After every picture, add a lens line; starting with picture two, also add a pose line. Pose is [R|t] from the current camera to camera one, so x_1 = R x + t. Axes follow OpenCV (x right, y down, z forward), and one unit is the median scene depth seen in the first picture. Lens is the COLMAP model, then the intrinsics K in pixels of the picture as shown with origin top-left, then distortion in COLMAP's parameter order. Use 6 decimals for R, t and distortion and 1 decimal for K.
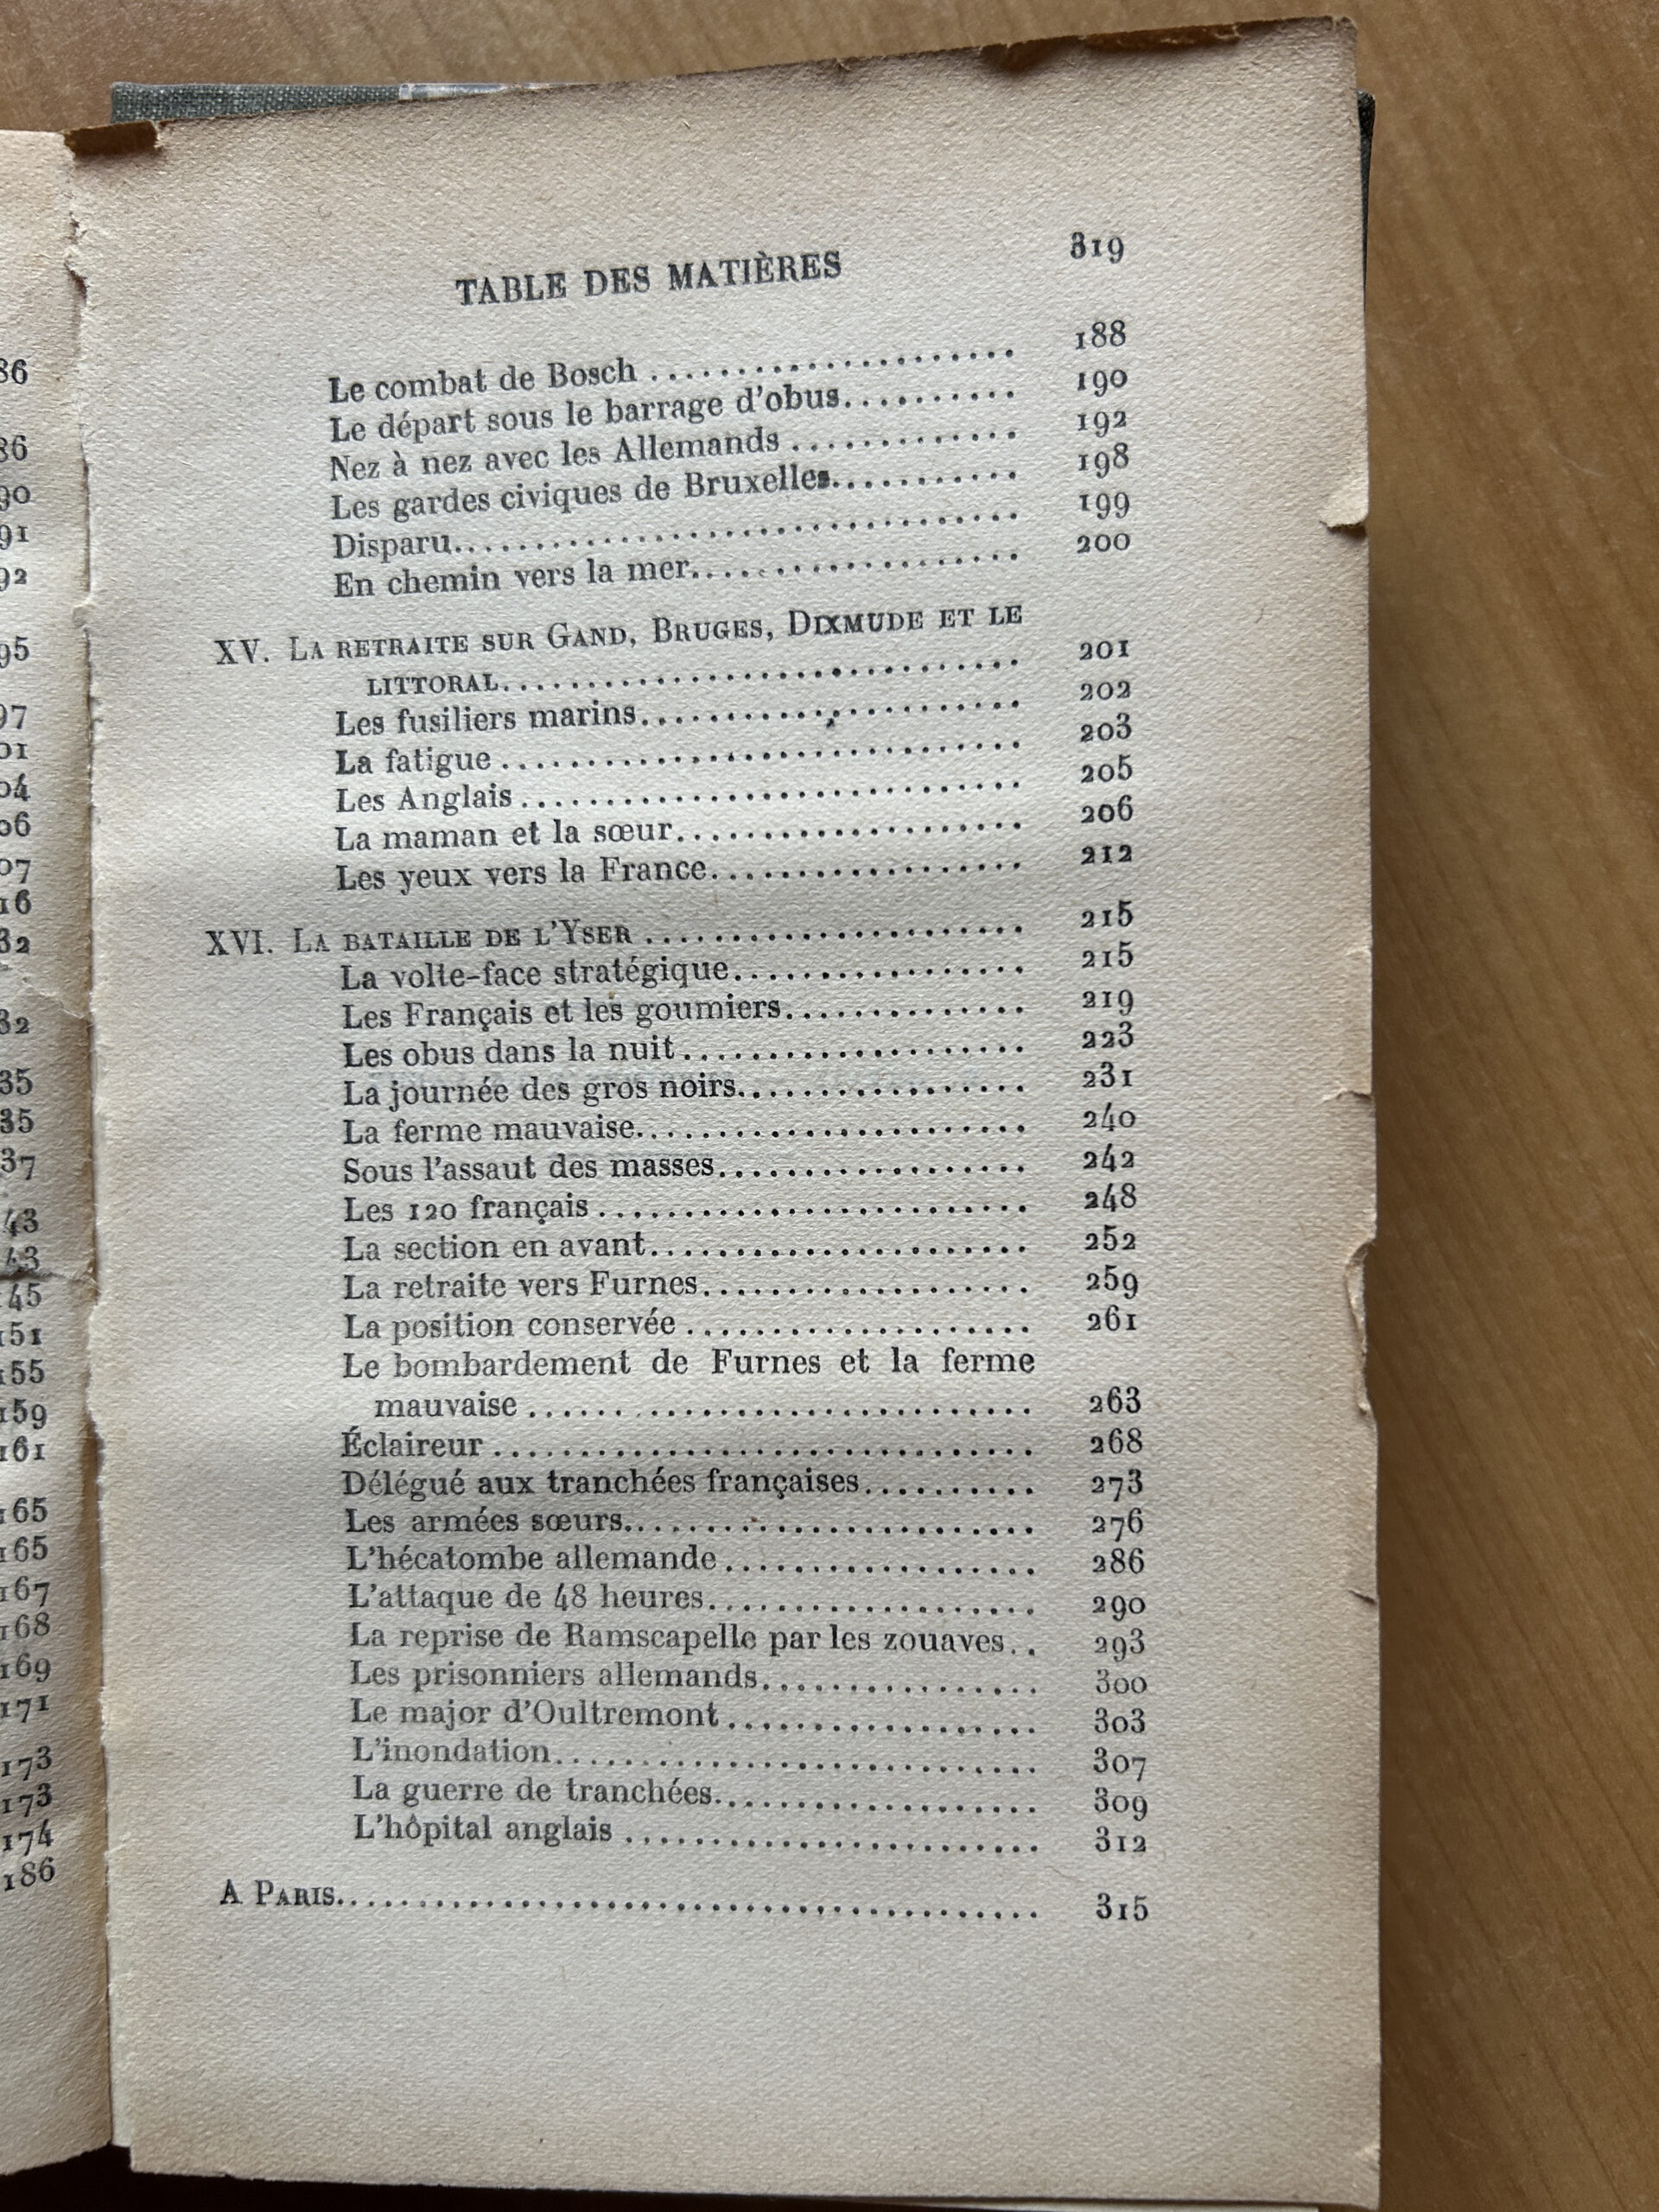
lens RADIAL K [[1667.1, 0, 820.8], [0, 1667.1, 1098.3], [0, 0, 1]] dist [0.002020, -0.012678]
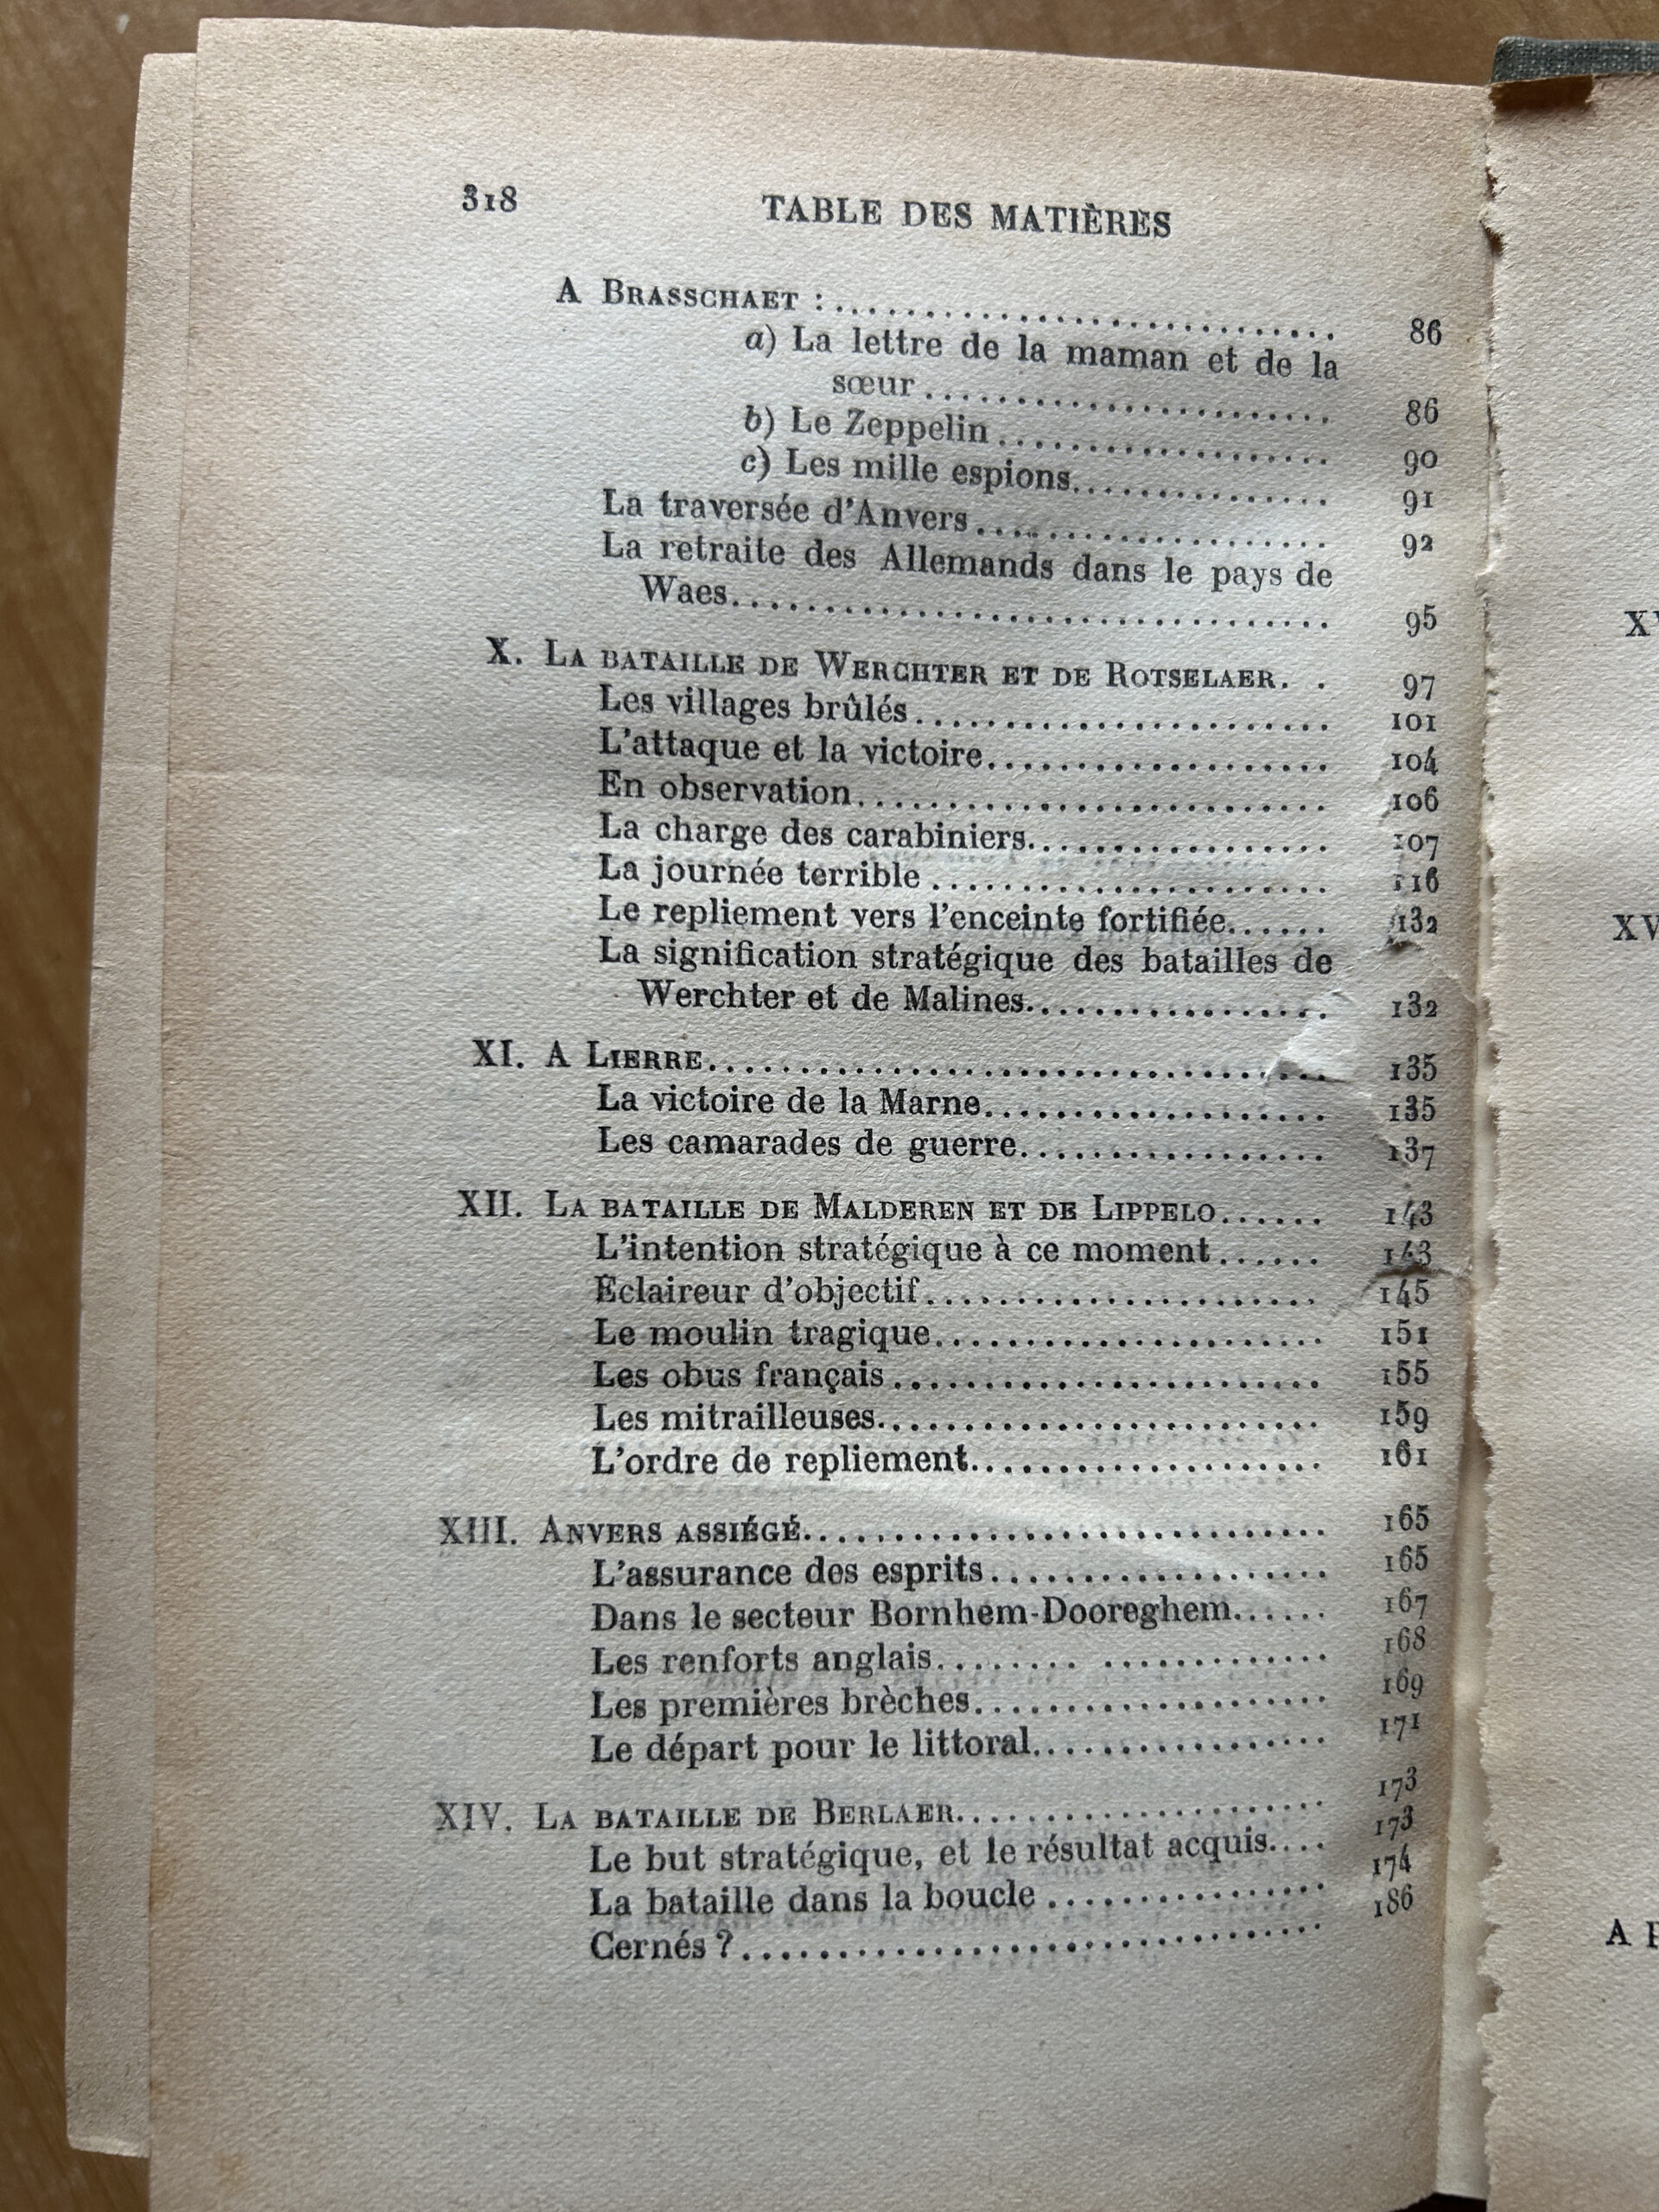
lens RADIAL K [[1667.1, 0, 819.6], [0, 1667.1, 1119.4], [0, 0, 1]] dist [0.002020, -0.012678]
pose [[0.997517, 0.026857, -0.065108, -0.757253], [-0.027913, 0.999492, -0.015363, 0.043735], [0.064663, 0.017142, 0.997760, 0.022866]]
